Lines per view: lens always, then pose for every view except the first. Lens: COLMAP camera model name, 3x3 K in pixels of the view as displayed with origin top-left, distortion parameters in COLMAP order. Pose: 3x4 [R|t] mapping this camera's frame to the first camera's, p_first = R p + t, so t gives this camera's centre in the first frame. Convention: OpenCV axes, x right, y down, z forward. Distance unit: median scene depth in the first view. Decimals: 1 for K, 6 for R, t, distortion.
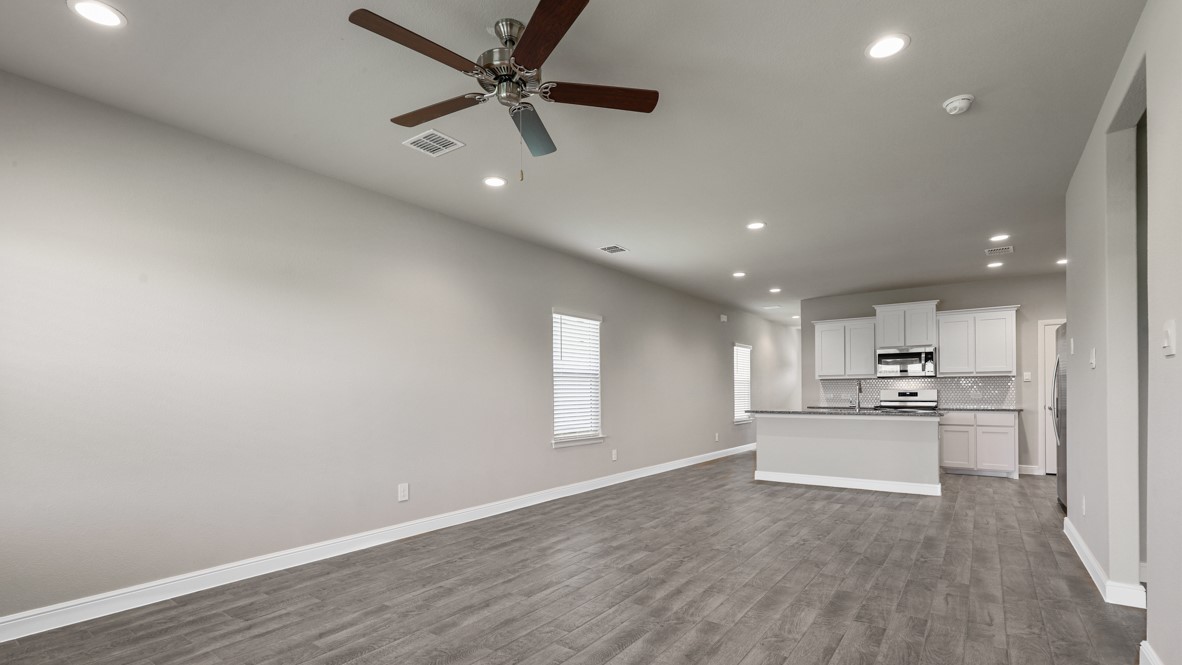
lens RADIAL K [[536.2, 0, 588.1], [0, 536.2, 390.4], [0, 0, 1]] dist [0.002294, 0.000187]
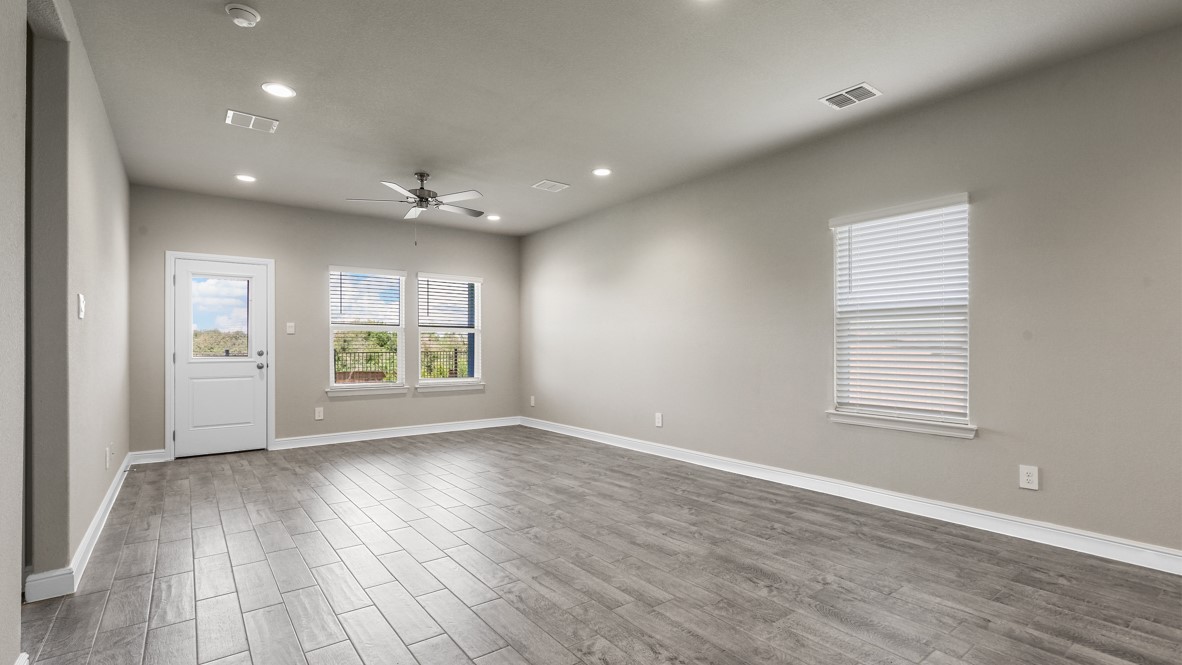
lens RADIAL K [[536.2, 0, 597.1], [0, 536.2, 340.2], [0, 0, 1]] dist [0.002294, 0.000187]
pose [[-0.272387, -0.003226, -0.962182, 0.610437], [0.005582, 0.999972, -0.004933, 0.003575], [0.962172, -0.006715, -0.272361, 0.794591]]
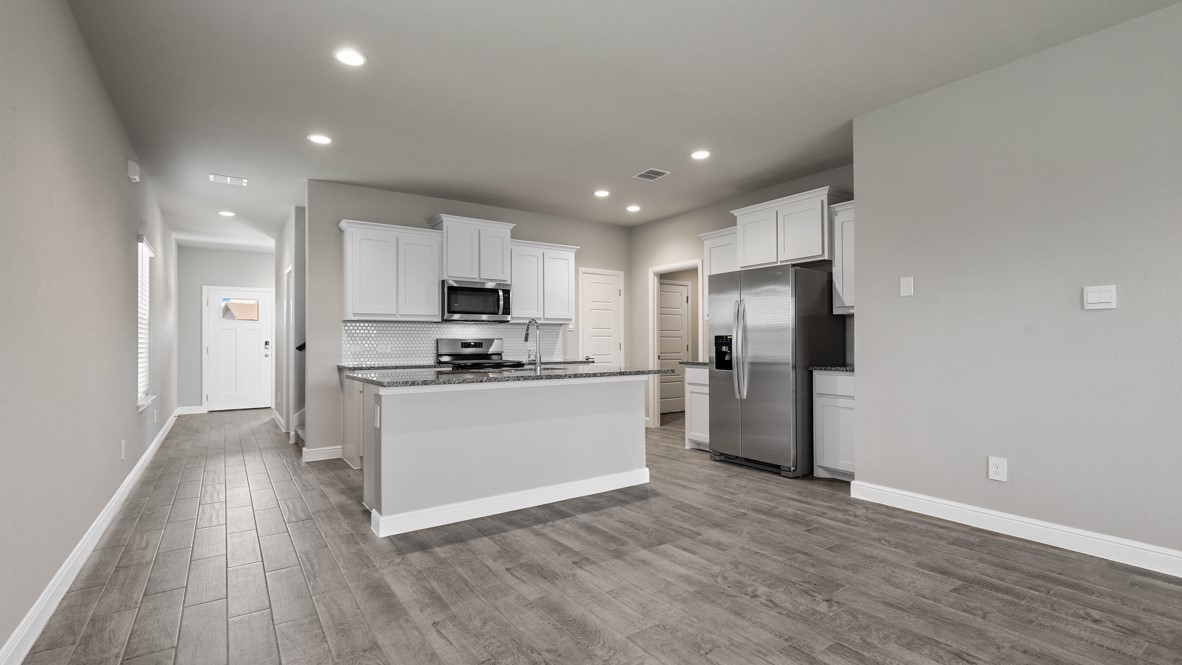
lens RADIAL K [[536.2, 0, 596.4], [0, 536.2, 343.7], [0, 0, 1]] dist [0.002294, 0.000187]
pose [[0.317921, 0.002416, 0.948114, -0.052945], [-0.000509, 0.999997, -0.002377, 0.008525], [-0.948117, 0.000273, 0.317921, 0.740015]]
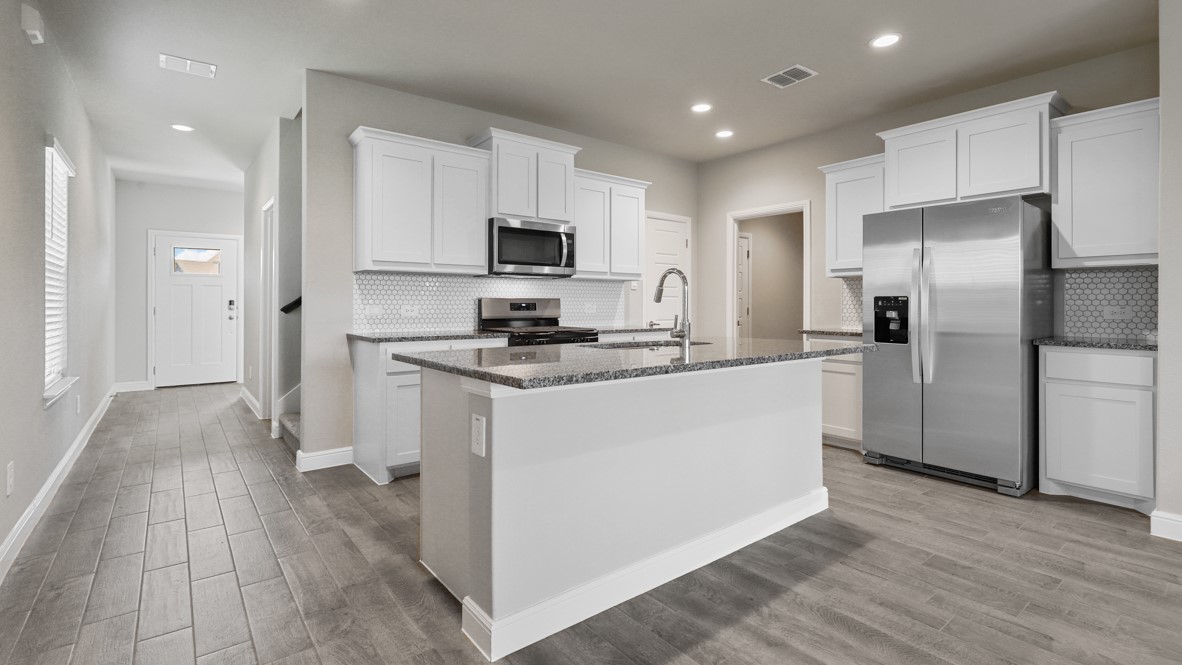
lens RADIAL K [[536.2, 0, 595.6], [0, 536.2, 310.1], [0, 0, 1]] dist [0.002294, 0.000187]
pose [[0.258781, -0.003401, 0.965930, 0.099845], [-0.007131, 0.999960, 0.005431, 0.008531], [-0.965910, -0.008294, 0.258746, 0.957262]]
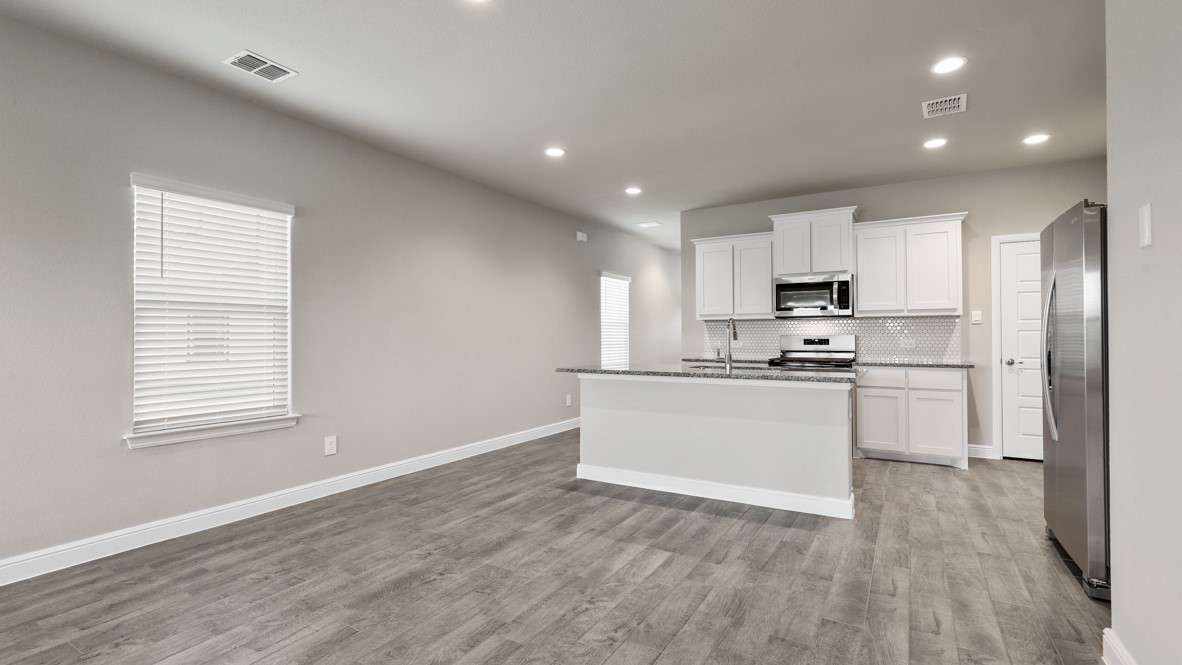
lens RADIAL K [[536.2, 0, 588.8], [0, 536.2, 331.4], [0, 0, 1]] dist [0.002294, 0.000187]
pose [[0.995547, 0.002291, 0.094236, 0.283468], [-0.001612, 0.999972, -0.007289, -0.000949], [-0.094250, 0.007104, 0.995523, 0.399547]]
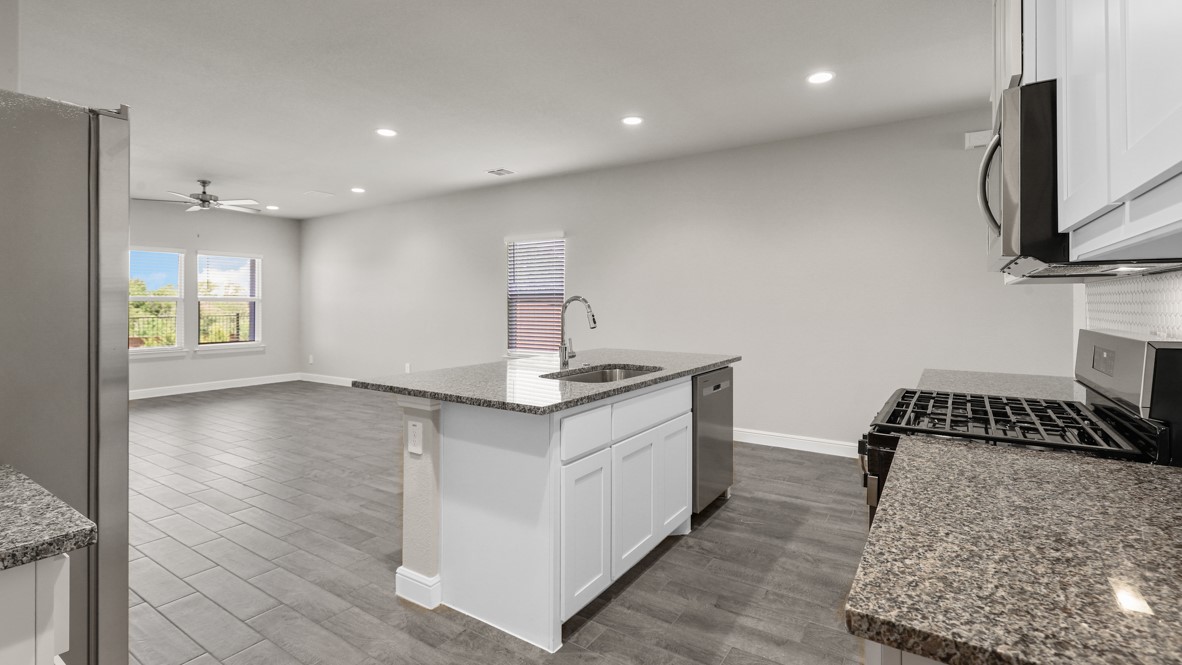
lens RADIAL K [[536.2, 0, 593.8], [0, 536.2, 297.7], [0, 0, 1]] dist [0.002294, 0.000187]
pose [[0.049488, -0.005433, -0.998760, 0.941396], [0.005176, 0.999973, -0.005183, -0.018065], [0.998761, -0.004913, 0.049515, 0.999047]]
